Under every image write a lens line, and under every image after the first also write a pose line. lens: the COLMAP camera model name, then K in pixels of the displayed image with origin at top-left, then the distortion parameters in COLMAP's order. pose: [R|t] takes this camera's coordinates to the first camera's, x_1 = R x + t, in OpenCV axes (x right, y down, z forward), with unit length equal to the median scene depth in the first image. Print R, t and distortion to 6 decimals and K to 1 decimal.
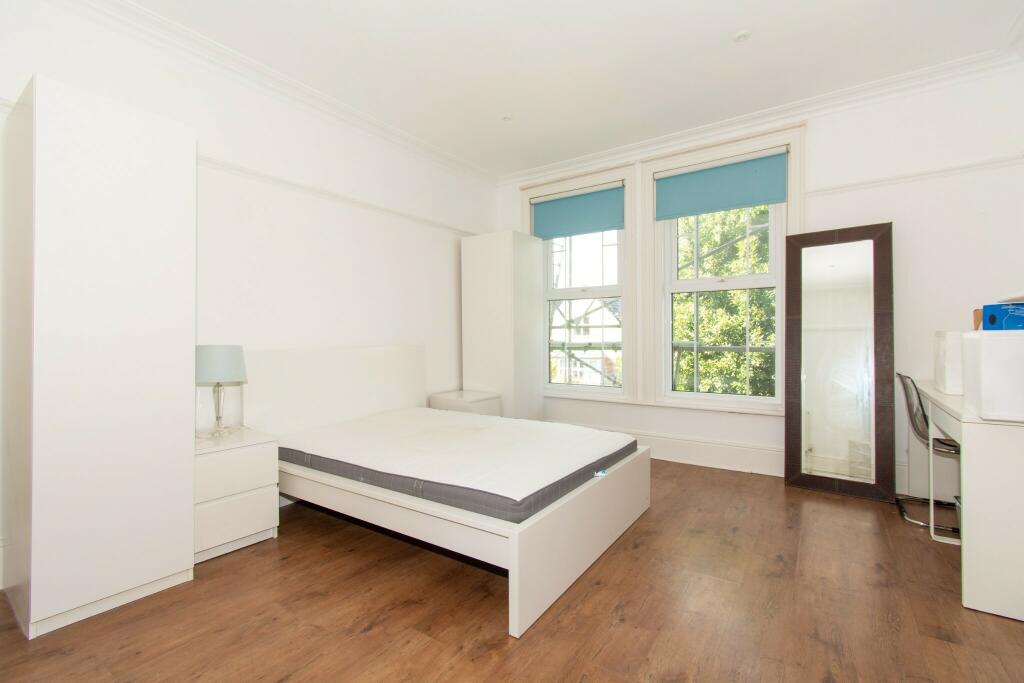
lens RADIAL K [[453.7, 0, 512.5], [0, 453.7, 340.2], [0, 0, 1]] dist [-0.001539, -0.000143]
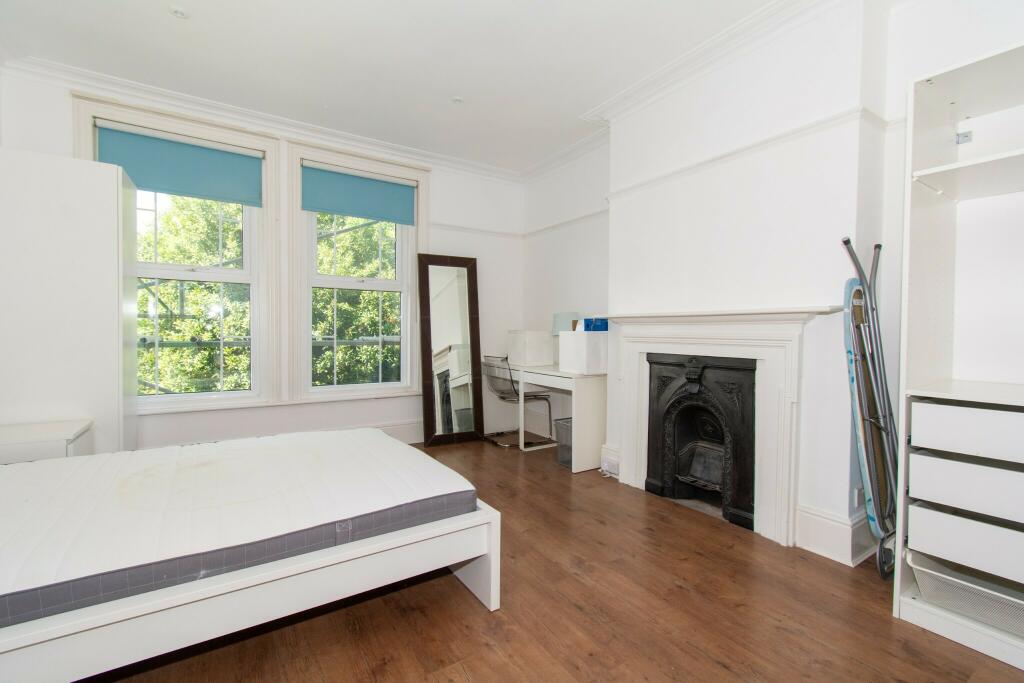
lens RADIAL K [[453.7, 0, 513.0], [0, 453.7, 341.5], [0, 0, 1]] dist [-0.001539, -0.000143]
pose [[0.376893, -0.011137, 0.926190, -0.474091], [-0.005401, 0.999884, 0.014221, -0.002585], [-0.926241, -0.010362, 0.376789, 0.270000]]
